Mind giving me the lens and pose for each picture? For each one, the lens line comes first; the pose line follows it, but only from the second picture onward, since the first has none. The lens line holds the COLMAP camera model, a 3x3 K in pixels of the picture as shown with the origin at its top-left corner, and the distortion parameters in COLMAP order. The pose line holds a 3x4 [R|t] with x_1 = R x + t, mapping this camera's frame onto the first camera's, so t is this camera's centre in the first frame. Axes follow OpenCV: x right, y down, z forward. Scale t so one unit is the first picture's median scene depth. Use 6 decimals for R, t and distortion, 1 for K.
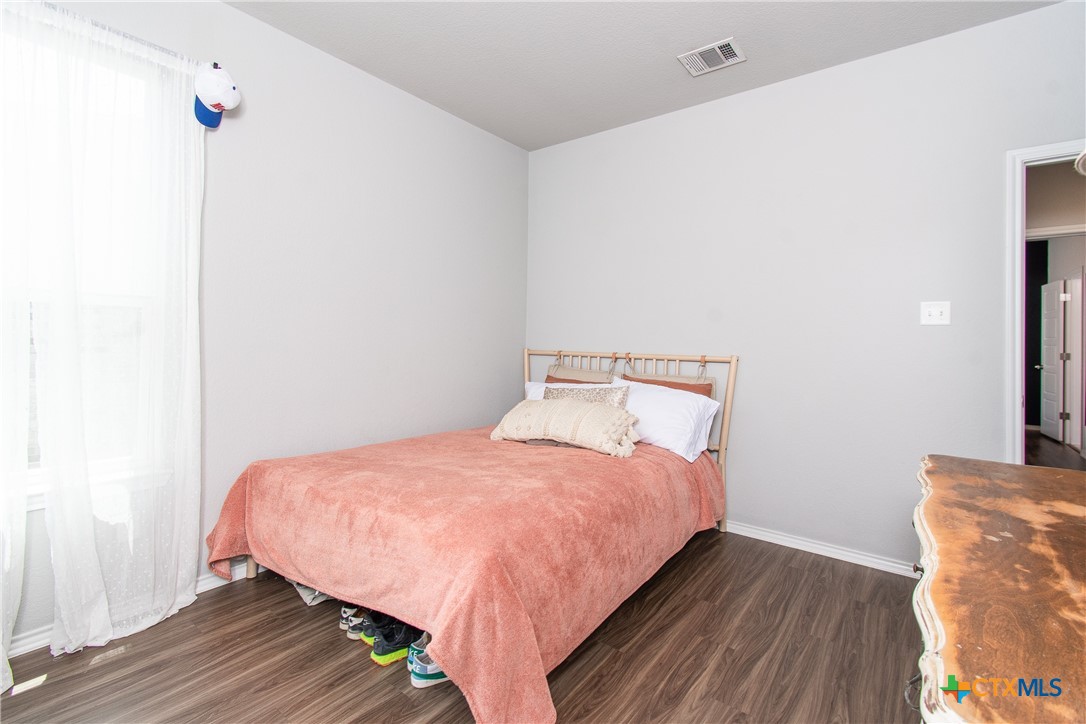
lens RADIAL K [[480.3, 0, 546.6], [0, 480.3, 338.7], [0, 0, 1]] dist [-0.002609, -0.000316]
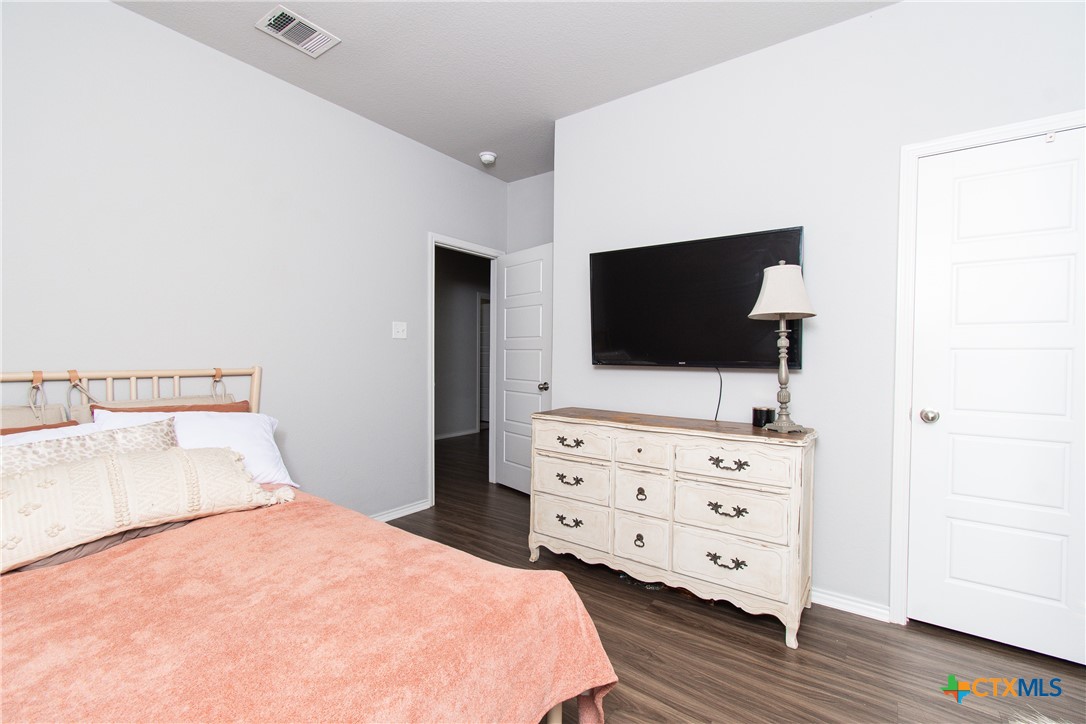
lens RADIAL K [[481.5, 0, 543.0], [0, 481.5, 362.0], [0, 0, 1]] dist [0.000108, -0.000010]
pose [[-0.028011, -0.030266, 0.999149, -0.543101], [-0.008002, 0.999516, 0.030053, -0.004575], [-0.999576, -0.007153, -0.028240, 0.527296]]
